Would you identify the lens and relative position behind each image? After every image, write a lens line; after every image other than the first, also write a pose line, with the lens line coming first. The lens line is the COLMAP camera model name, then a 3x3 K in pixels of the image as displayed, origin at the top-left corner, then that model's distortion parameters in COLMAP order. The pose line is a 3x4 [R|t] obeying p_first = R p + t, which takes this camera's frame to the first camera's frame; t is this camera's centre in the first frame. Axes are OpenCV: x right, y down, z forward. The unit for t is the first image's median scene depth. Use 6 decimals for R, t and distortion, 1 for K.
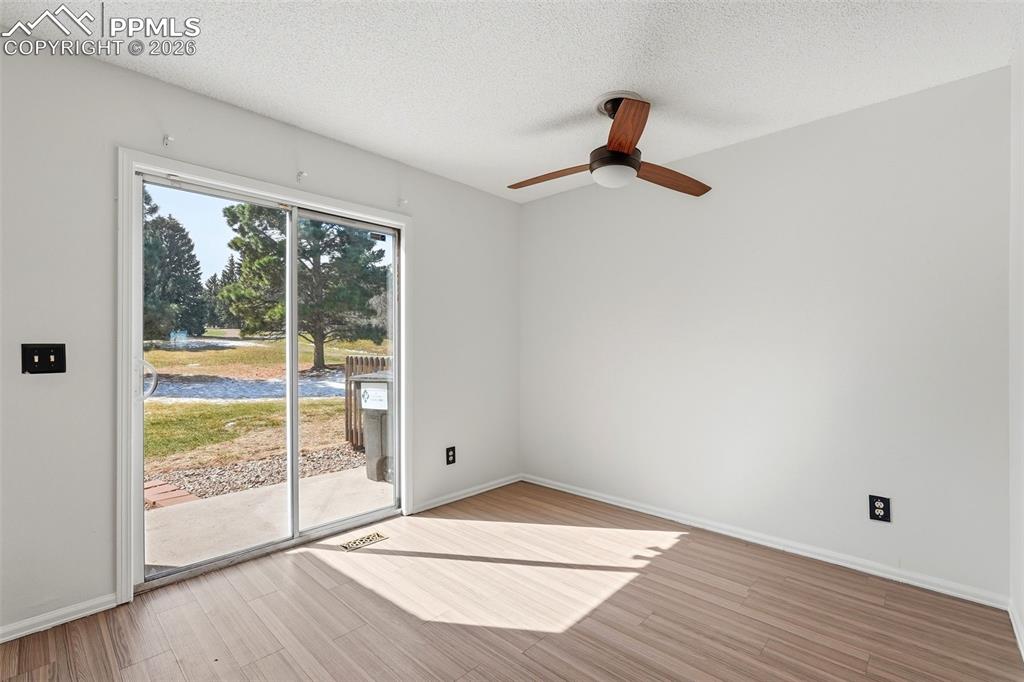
lens RADIAL K [[459.0, 0, 516.1], [0, 459.0, 348.8], [0, 0, 1]] dist [-0.015921, 0.006713]
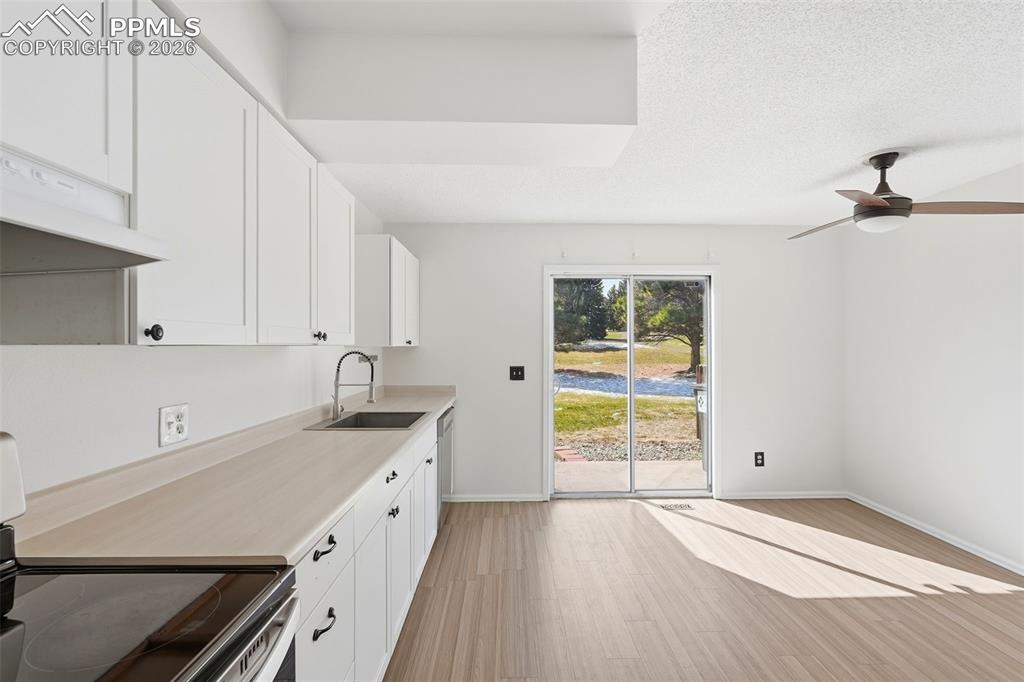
lens RADIAL K [[464.9, 0, 512.0], [0, 464.9, 341.0], [0, 0, 1]] dist [-0.001902, 0.000739]
pose [[0.693468, -0.009788, -0.720420, 0.285245], [0.000447, 0.999913, -0.013155, -0.055936], [0.720487, 0.008801, 0.693413, -0.292213]]
